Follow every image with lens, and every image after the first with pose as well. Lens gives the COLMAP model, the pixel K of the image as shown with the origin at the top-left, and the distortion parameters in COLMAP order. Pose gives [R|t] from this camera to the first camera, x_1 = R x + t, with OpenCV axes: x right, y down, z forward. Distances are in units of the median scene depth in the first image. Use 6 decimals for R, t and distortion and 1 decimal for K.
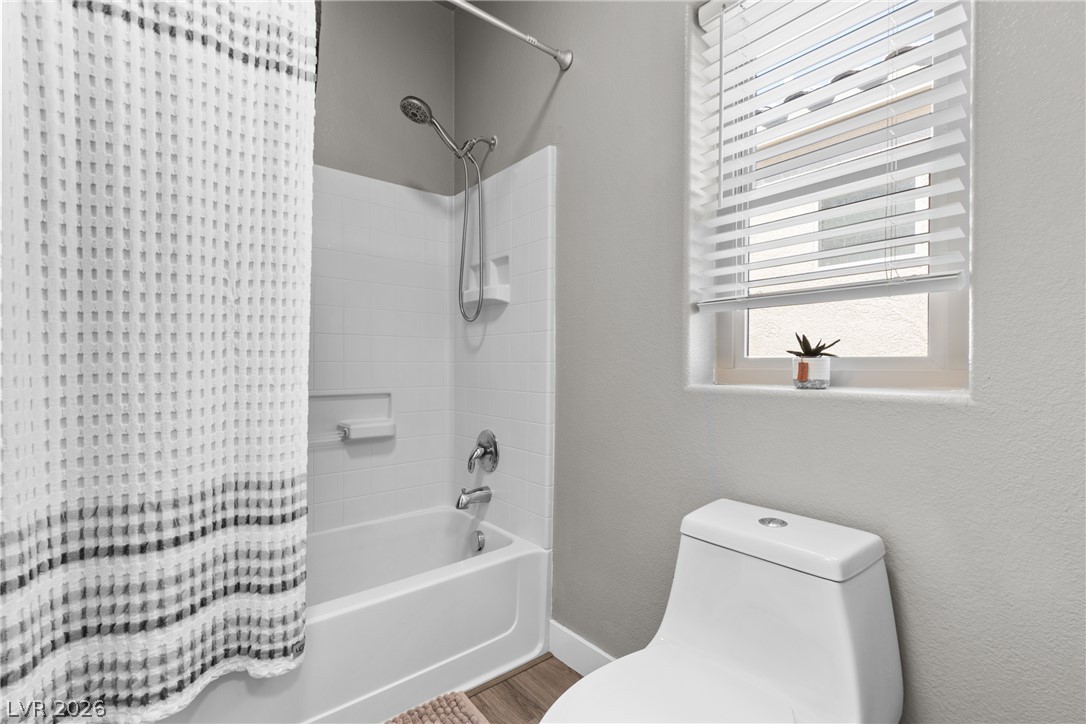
lens RADIAL K [[489.7, 0, 538.2], [0, 489.7, 358.4], [0, 0, 1]] dist [0.002697, 0.000609]
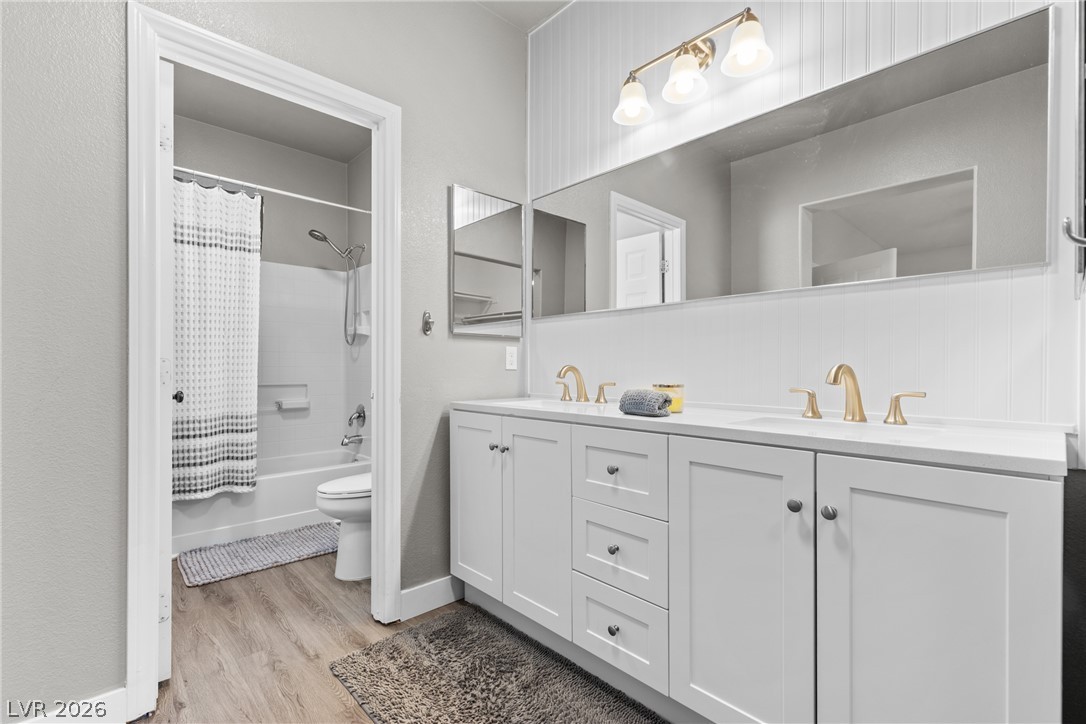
lens RADIAL K [[494.3, 0, 543.0], [0, 494.3, 362.0], [0, 0, 1]] dist [0.002255, 0.000173]
pose [[0.997154, 0.001569, 0.075375, 0.805979], [-0.001963, 0.999985, 0.005155, -0.039573], [-0.075365, -0.005289, 0.997142, -1.651515]]
